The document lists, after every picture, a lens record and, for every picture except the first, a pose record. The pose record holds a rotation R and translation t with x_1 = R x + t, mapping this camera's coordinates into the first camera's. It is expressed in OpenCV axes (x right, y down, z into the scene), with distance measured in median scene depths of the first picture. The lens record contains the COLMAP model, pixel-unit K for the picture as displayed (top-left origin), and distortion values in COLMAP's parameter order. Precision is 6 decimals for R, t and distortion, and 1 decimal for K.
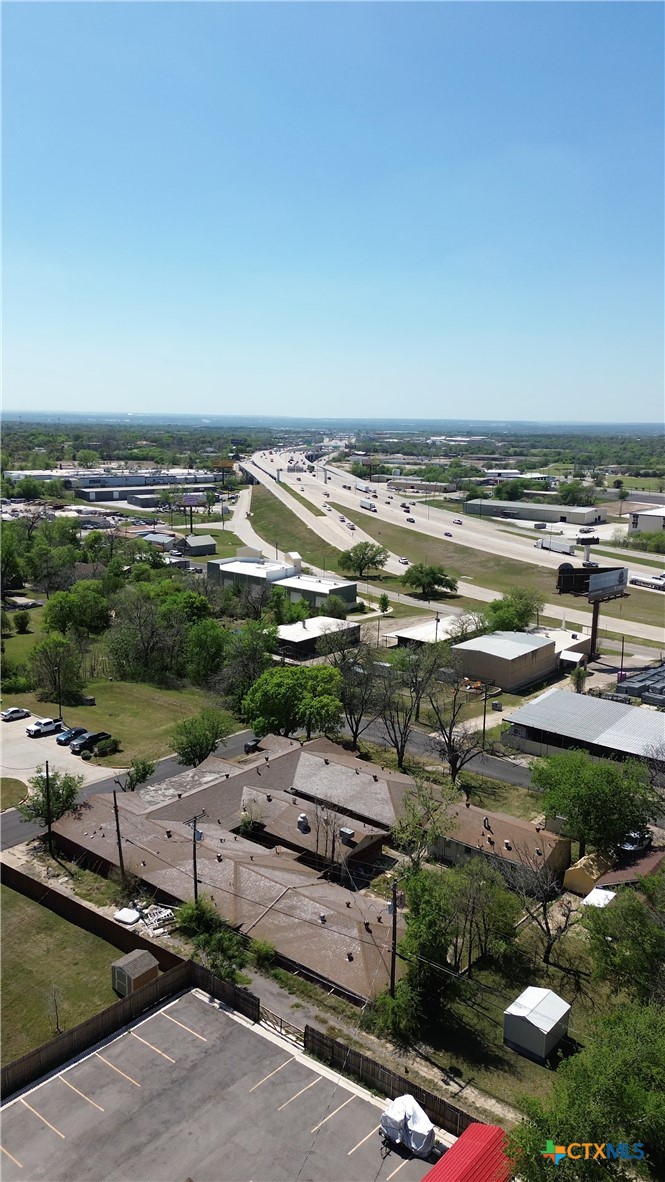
lens RADIAL K [[872.1, 0, 332.5], [0, 872.1, 591.0], [0, 0, 1]] dist [0.033661, -0.041606]
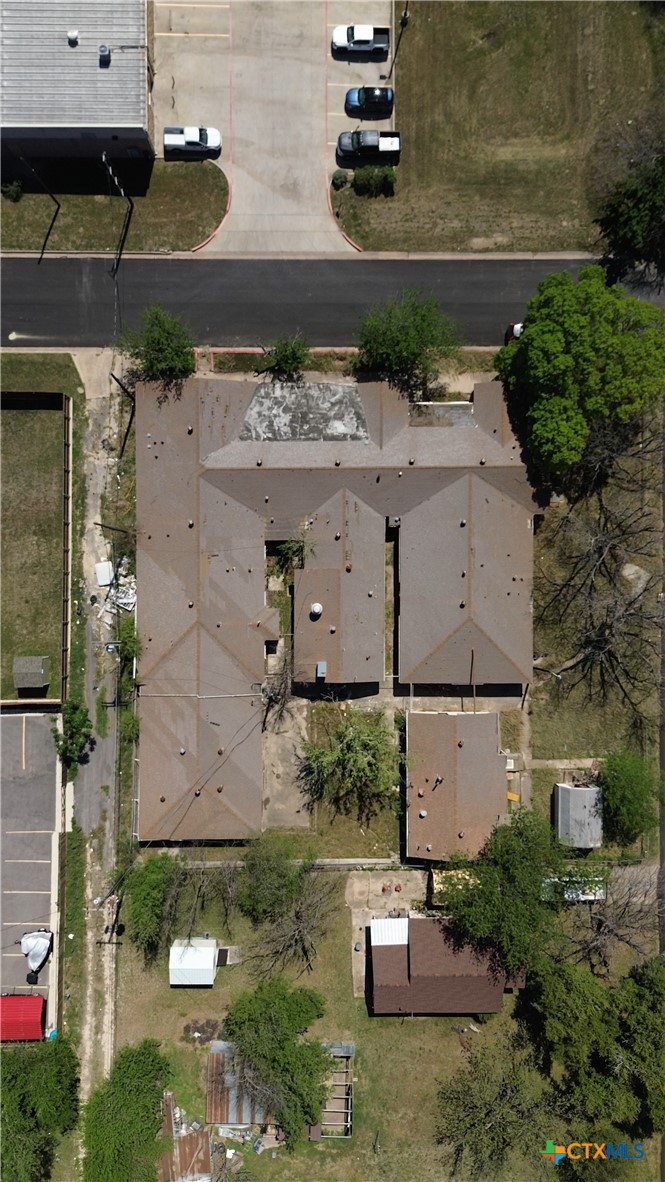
lens RADIAL K [[872.1, 0, 332.5], [0, 872.1, 591.0], [0, 0, 1]] dist [0.033661, -0.041606]
pose [[0.633152, 0.773499, -0.028605, -0.009792], [-0.123958, 0.137806, 0.982672, -0.425542], [0.764038, -0.618634, 0.183134, 0.619024]]
